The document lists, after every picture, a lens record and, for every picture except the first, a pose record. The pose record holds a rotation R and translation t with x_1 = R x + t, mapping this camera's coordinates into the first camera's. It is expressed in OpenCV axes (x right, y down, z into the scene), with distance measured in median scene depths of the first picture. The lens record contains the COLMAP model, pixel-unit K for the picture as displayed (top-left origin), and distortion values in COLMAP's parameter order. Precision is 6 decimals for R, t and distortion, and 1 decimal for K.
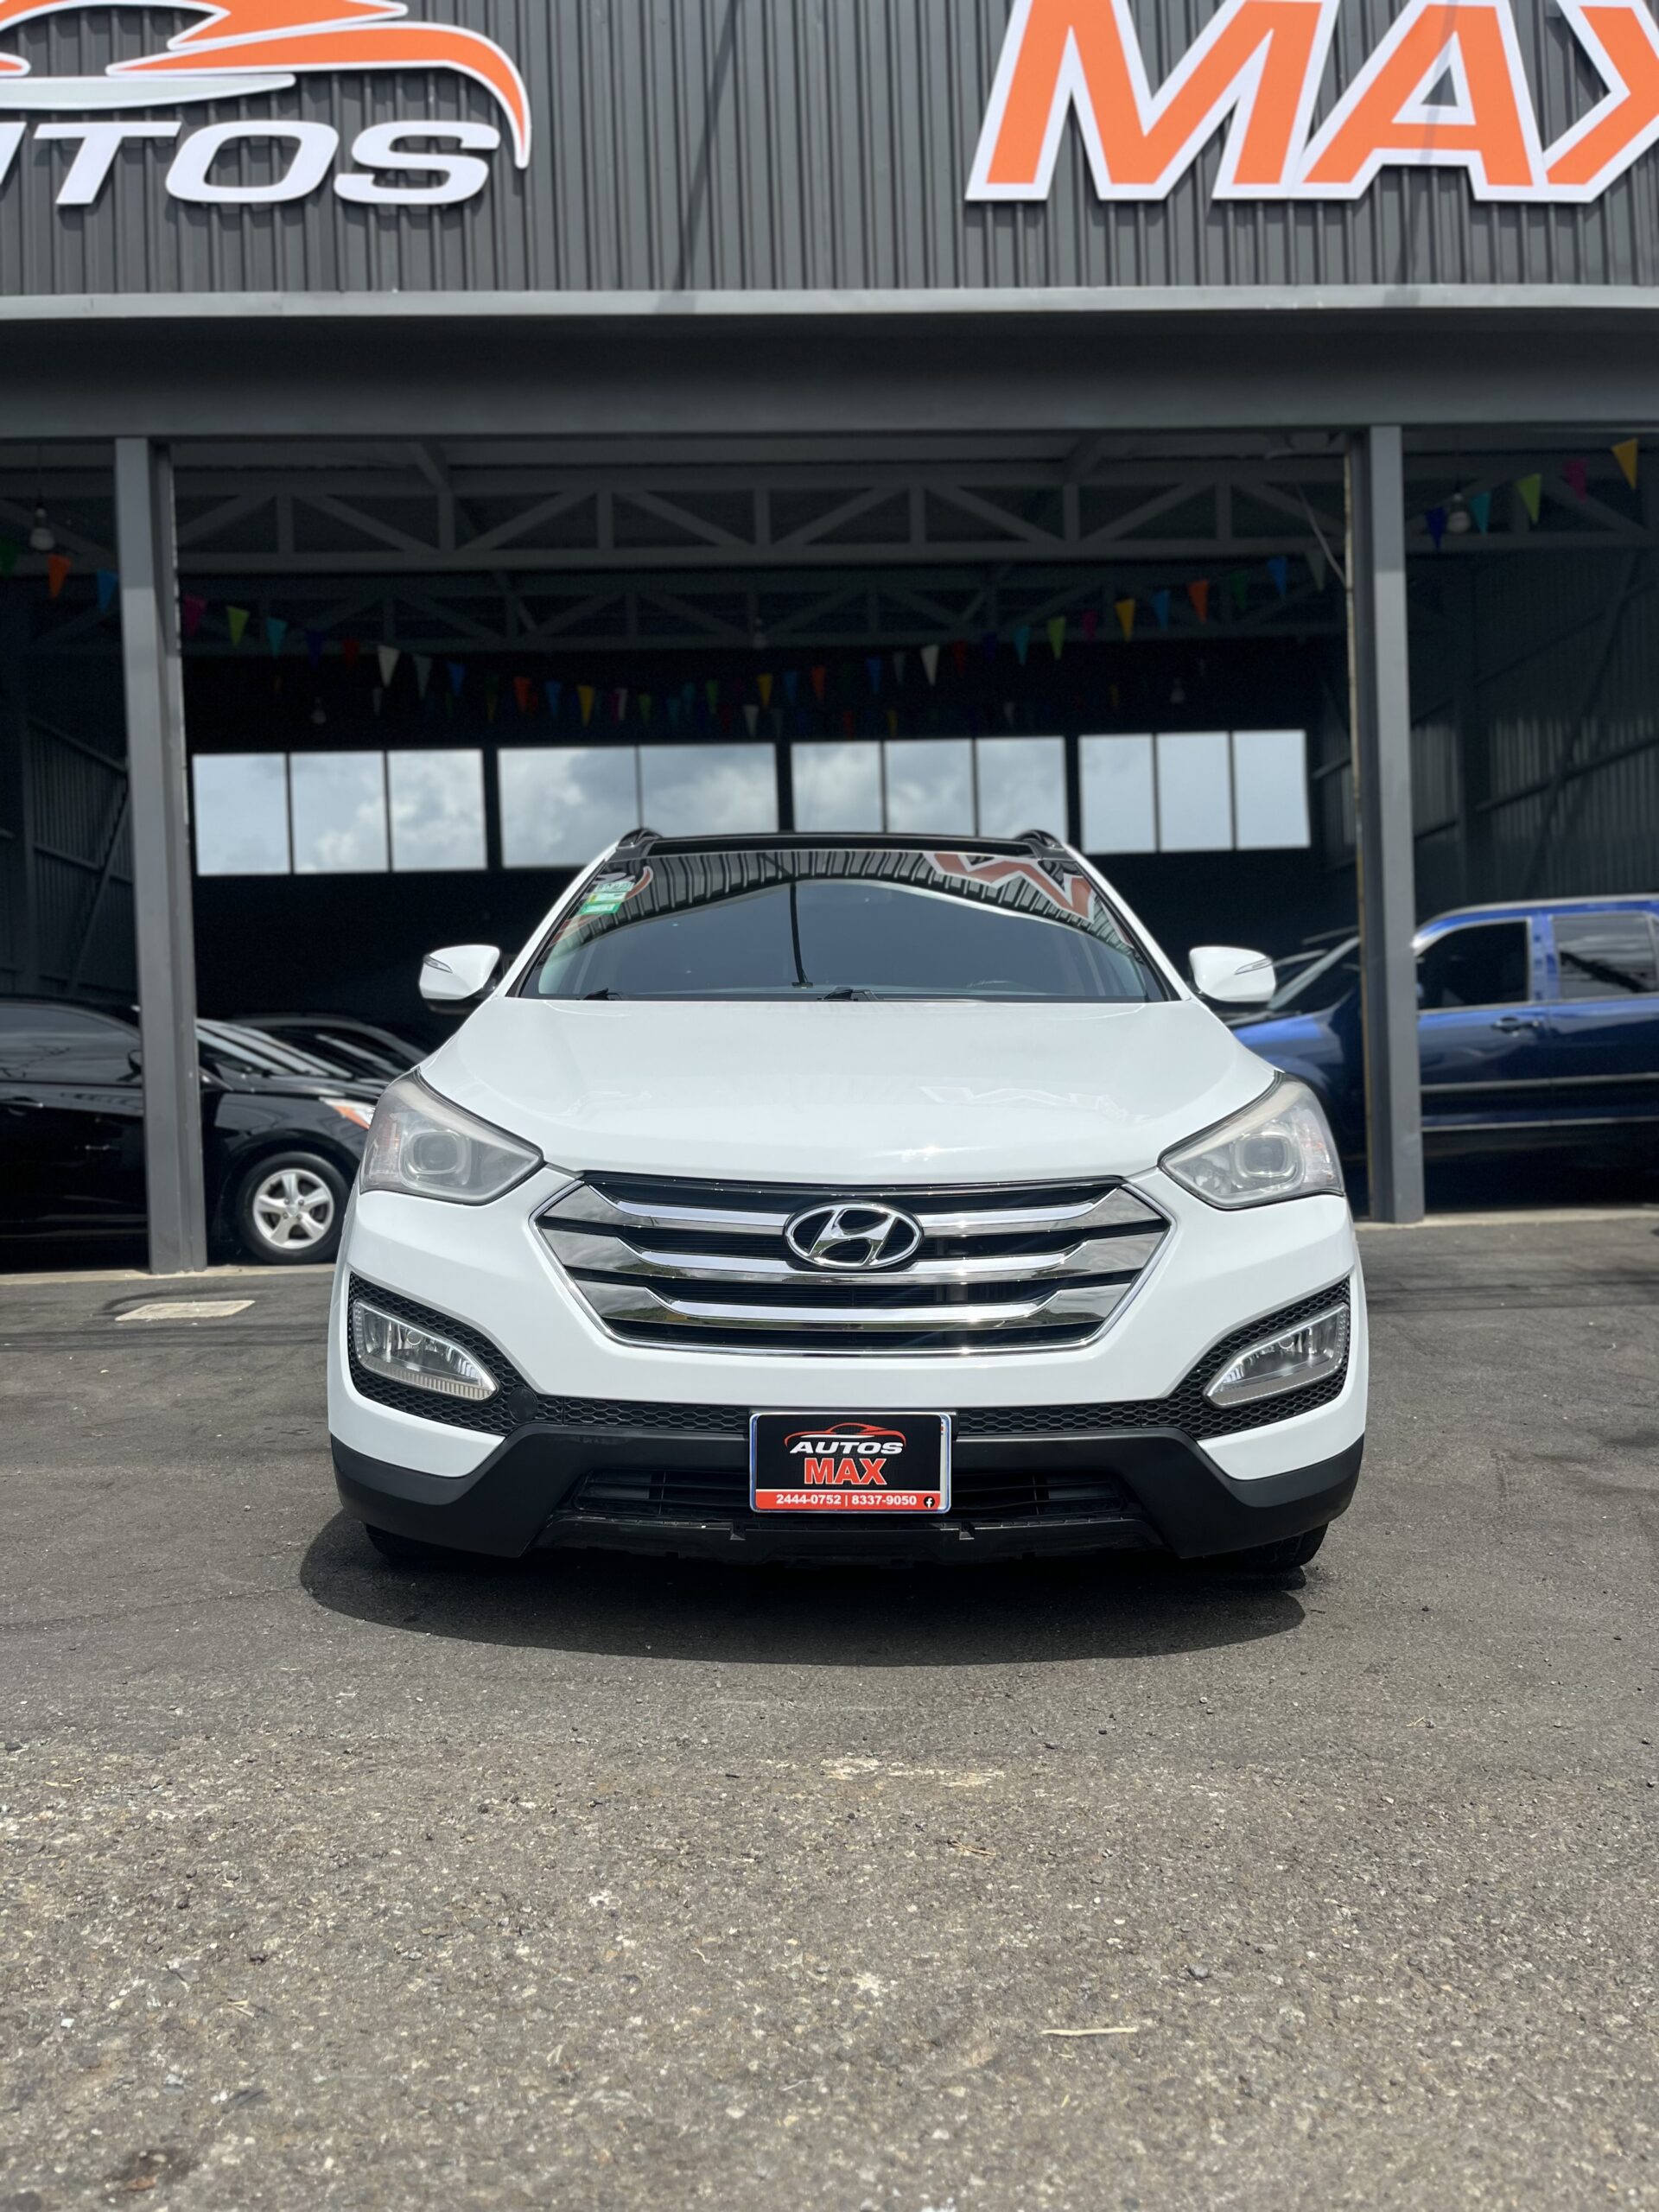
lens RADIAL K [[1644.6, 0, 825.2], [0, 1644.6, 1108.7], [0, 0, 1]] dist [0.023047, -0.069779]
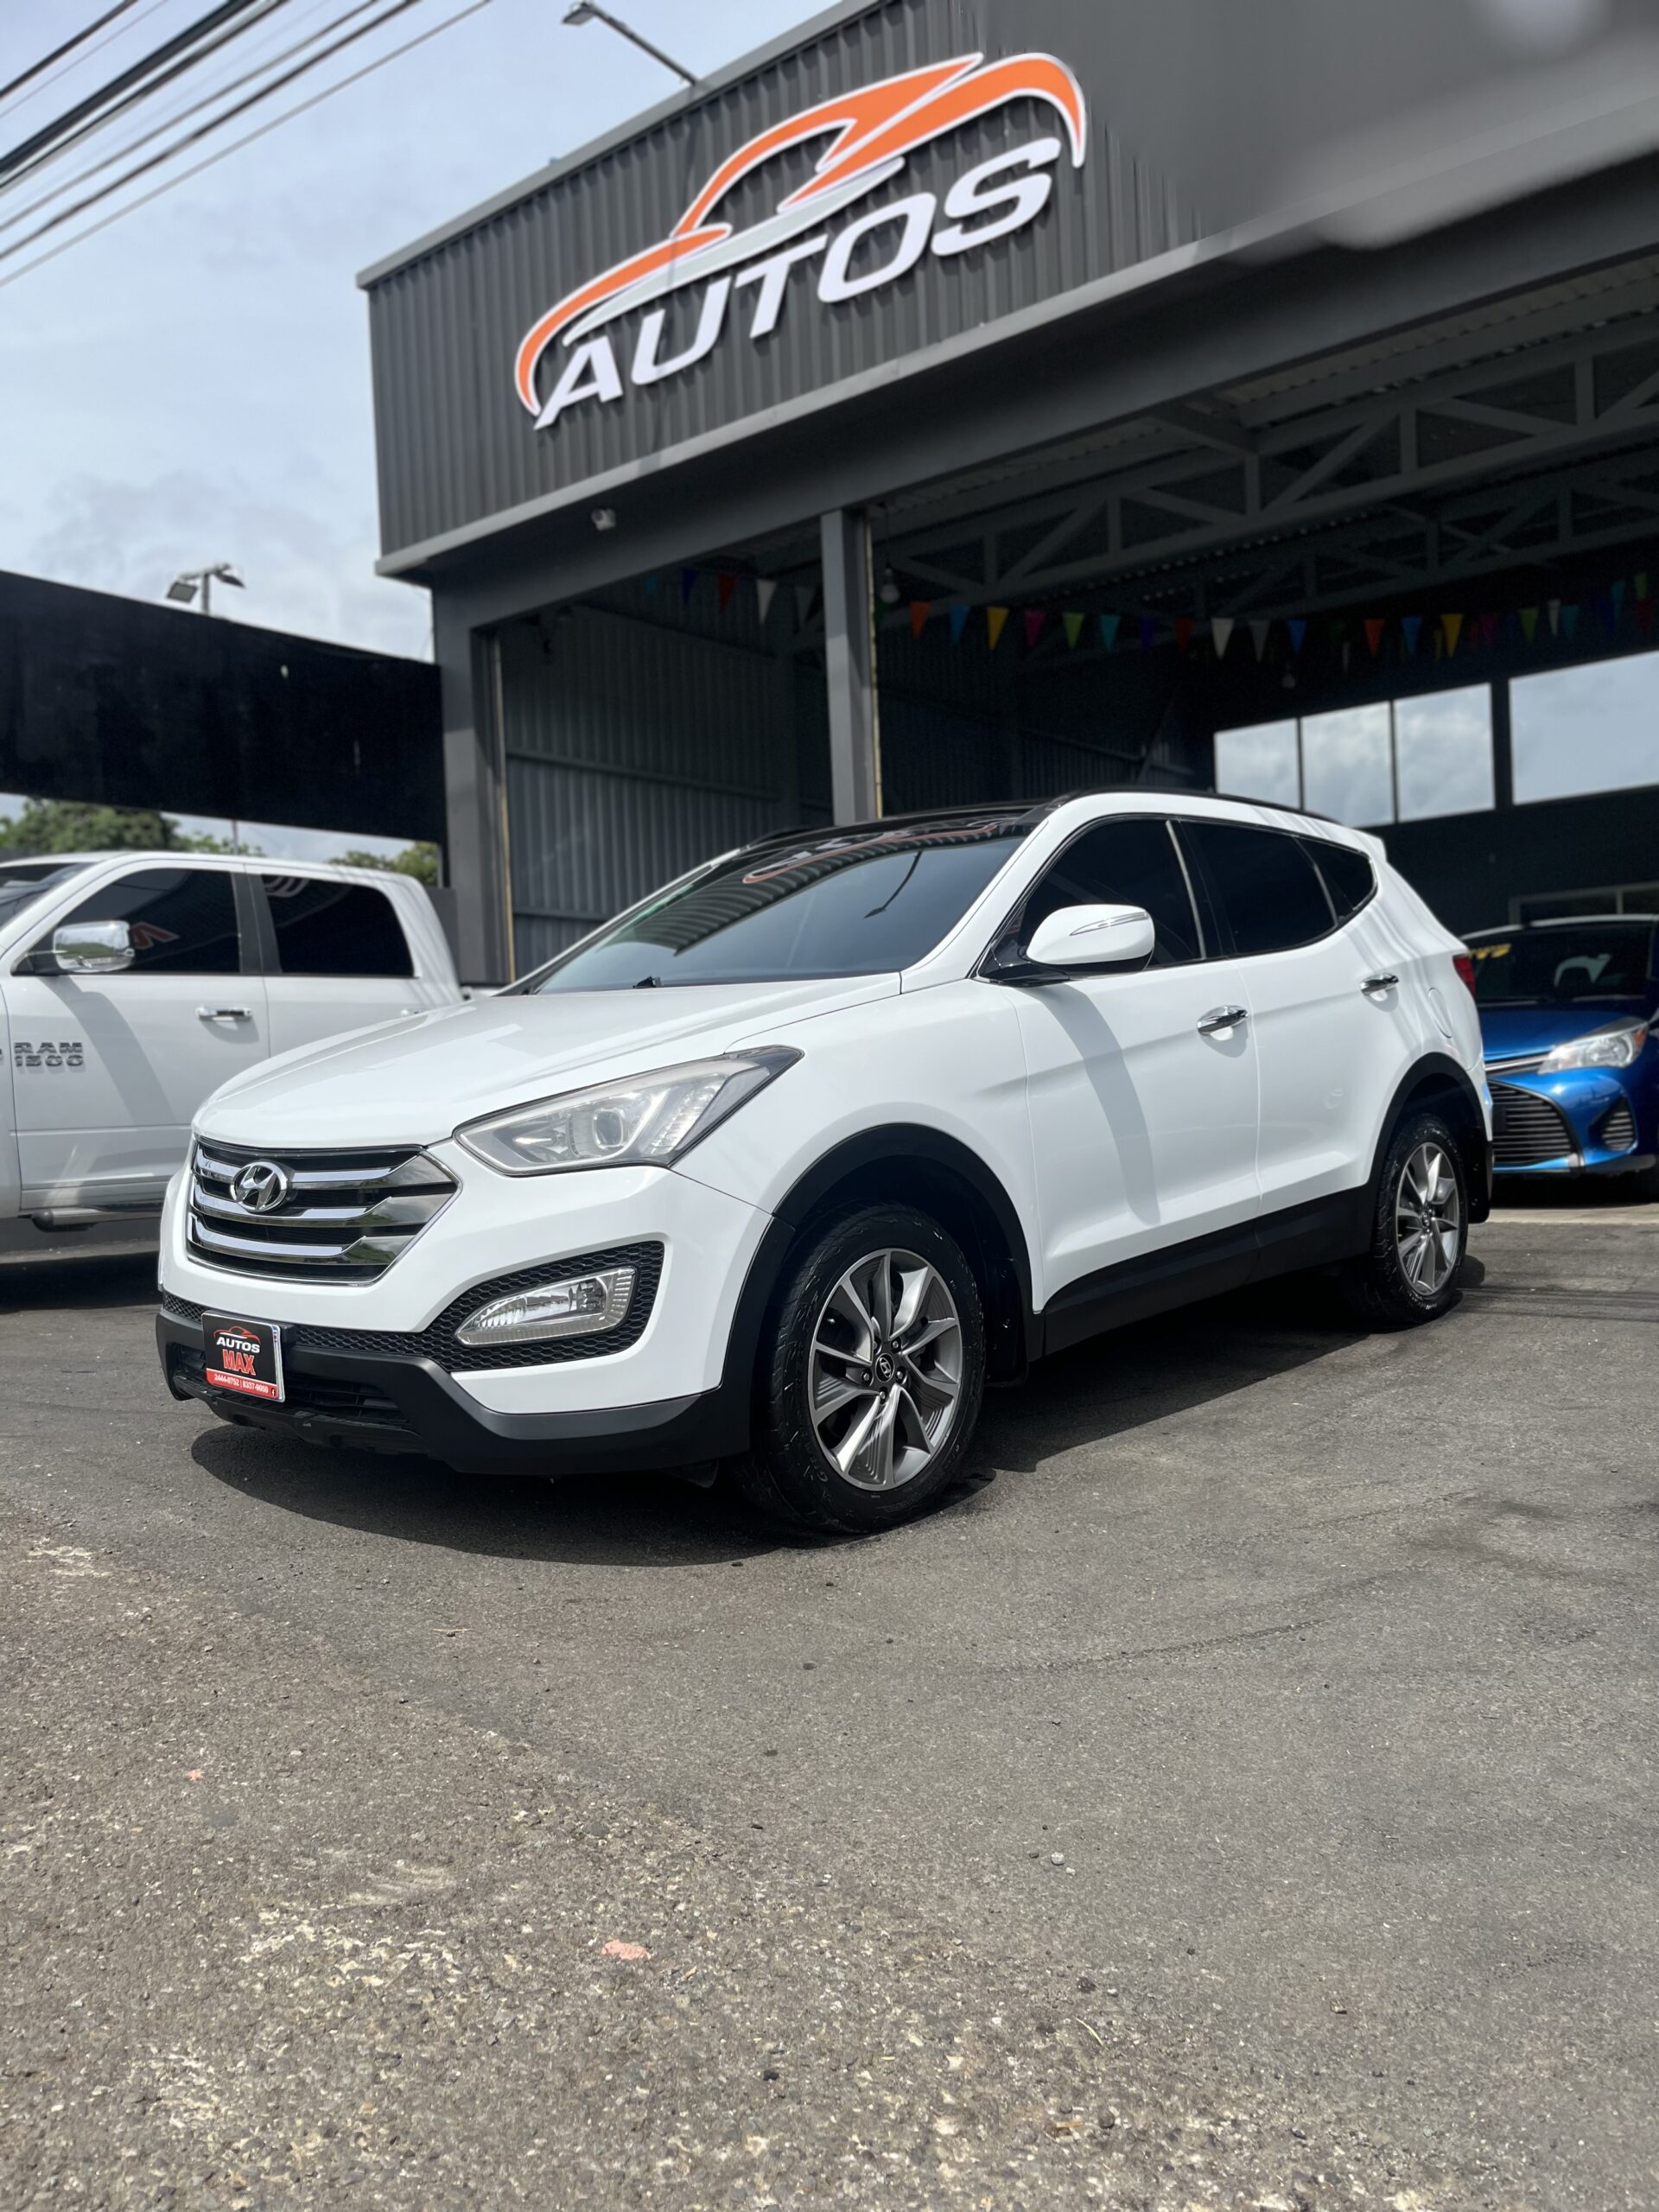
lens RADIAL K [[1644.6, 0, 841.0], [0, 1644.6, 1116.3], [0, 0, 1]] dist [0.023047, -0.069779]
pose [[0.743350, 0.005038, -0.668883, 0.389195], [0.017451, 0.999485, 0.026922, -0.002119], [0.668674, -0.031685, 0.742880, 0.103430]]
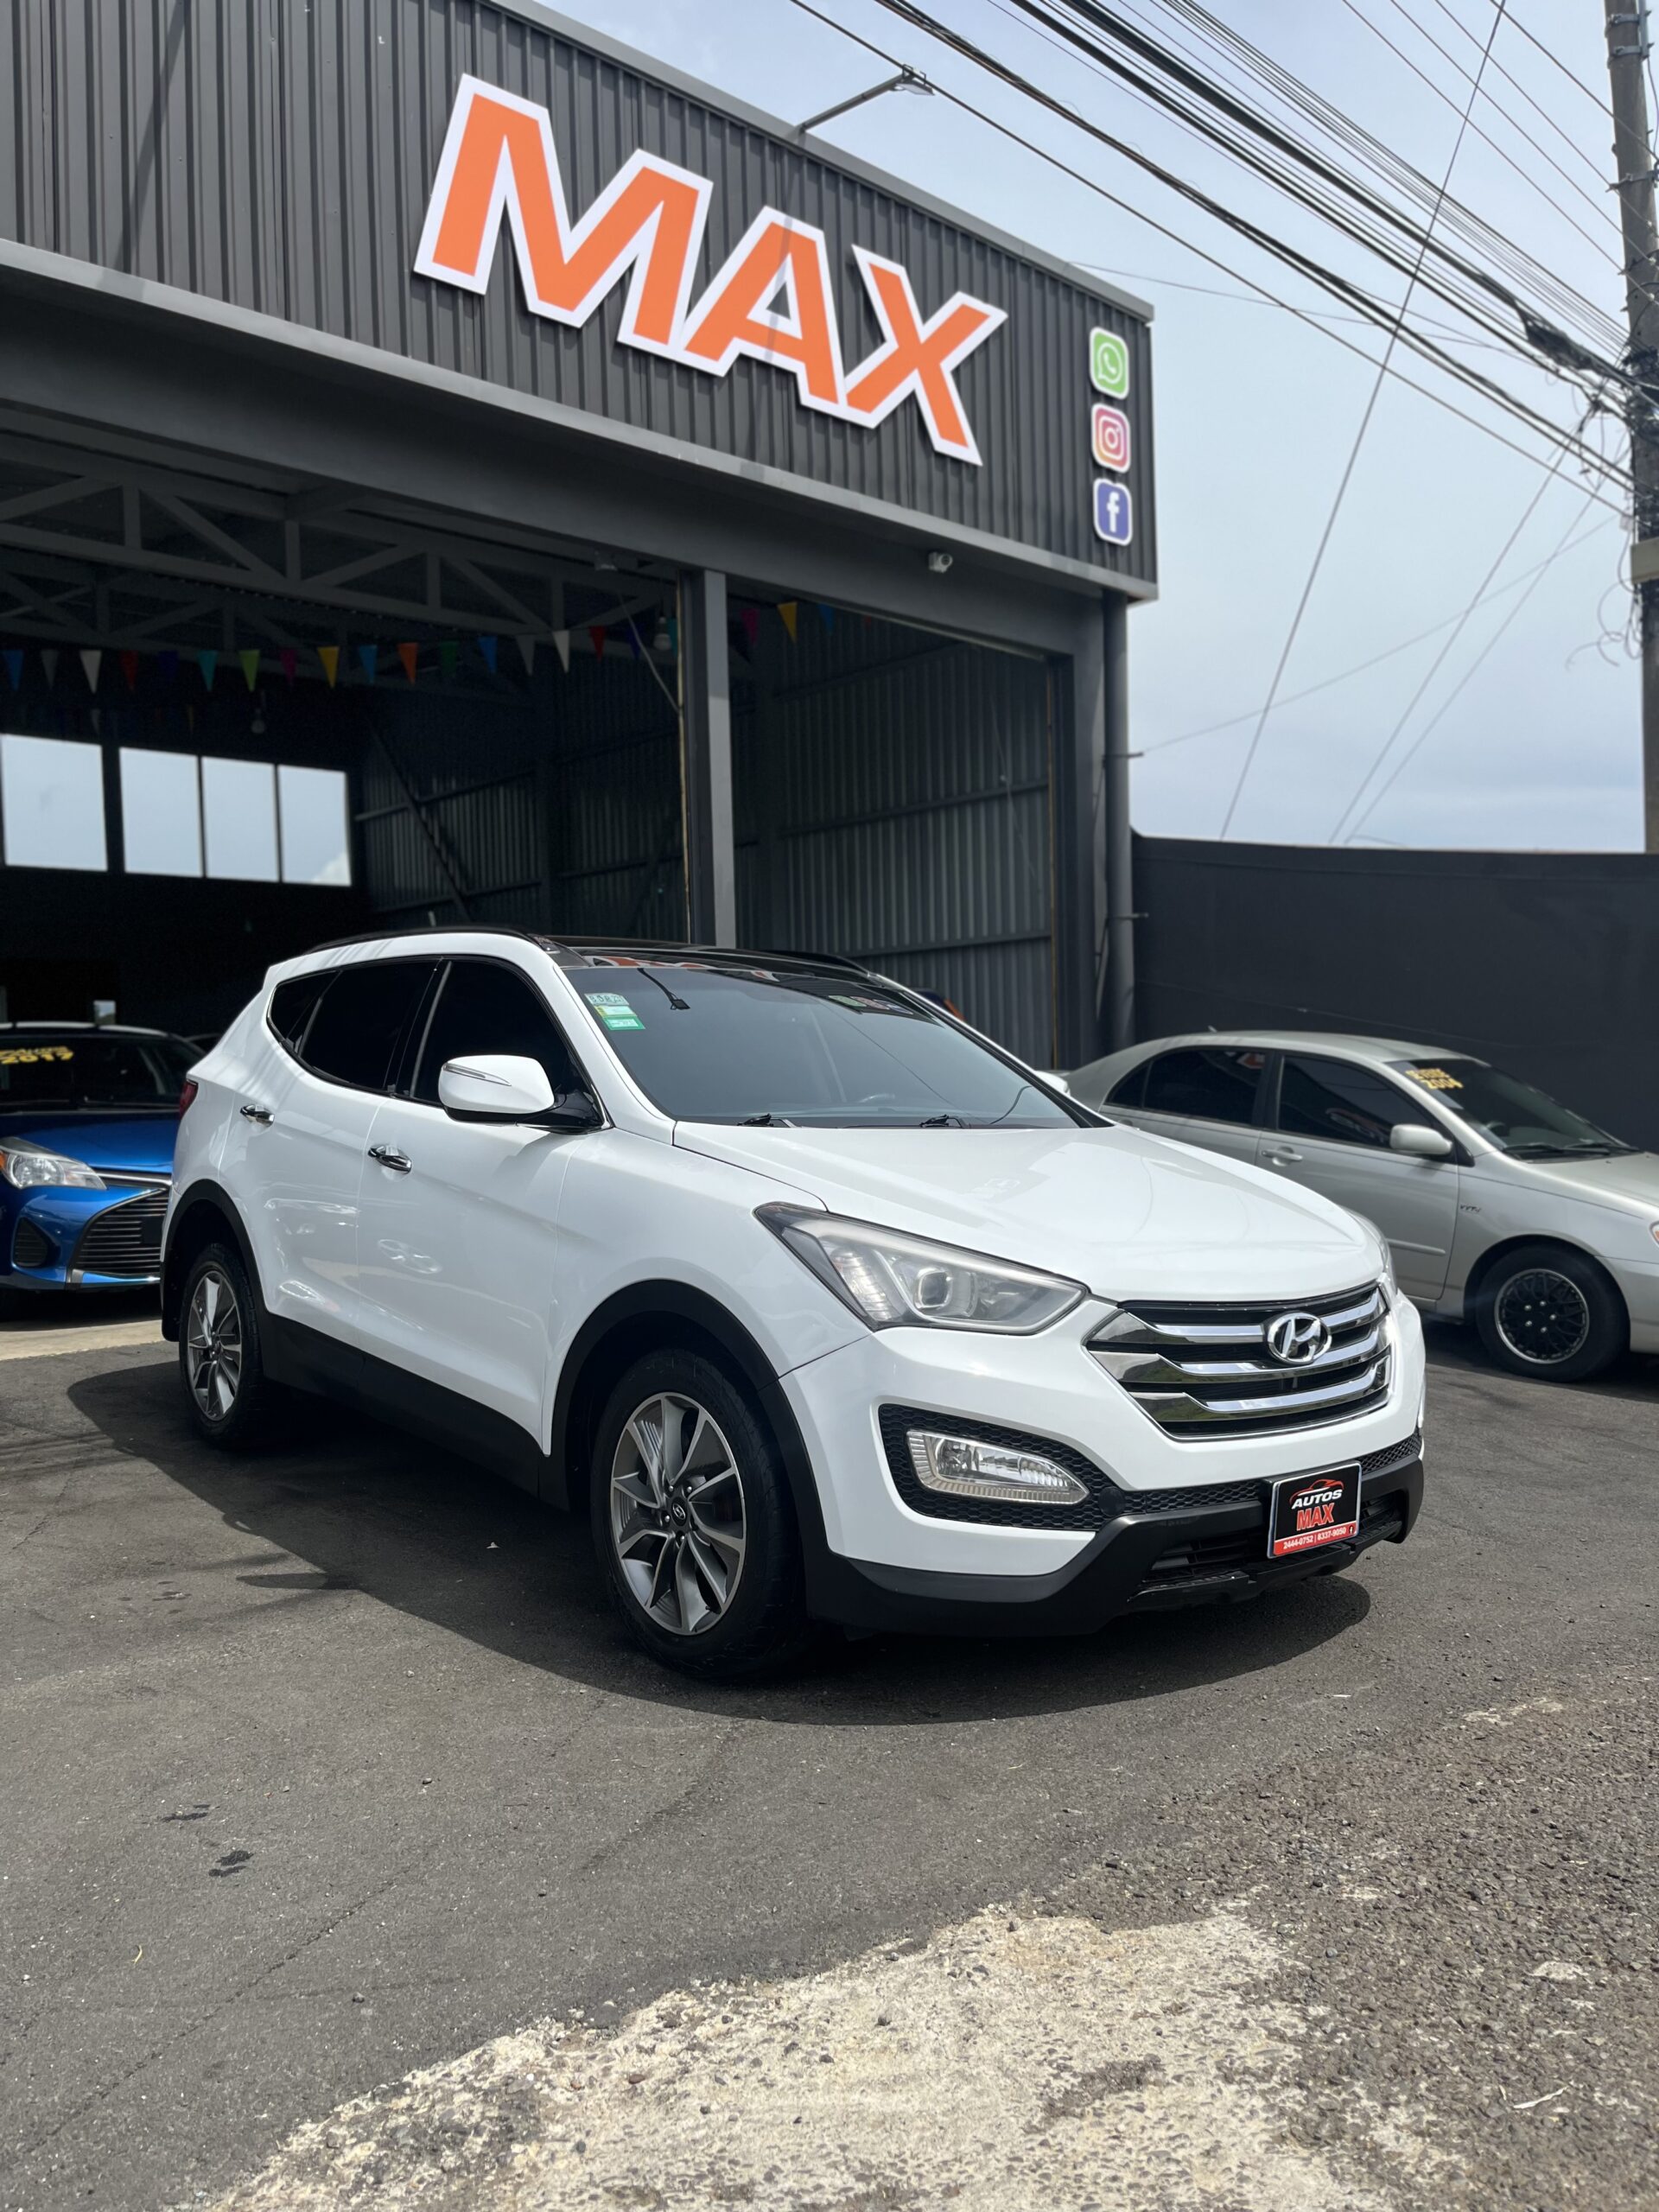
lens RADIAL K [[1644.6, 0, 835.9], [0, 1644.6, 1096.7], [0, 0, 1]] dist [0.023047, -0.069779]
pose [[0.776696, 0.014871, 0.629700, -0.346527], [-0.002560, 0.999788, -0.020452, -0.027704], [-0.629871, 0.014273, 0.776569, 0.062877]]
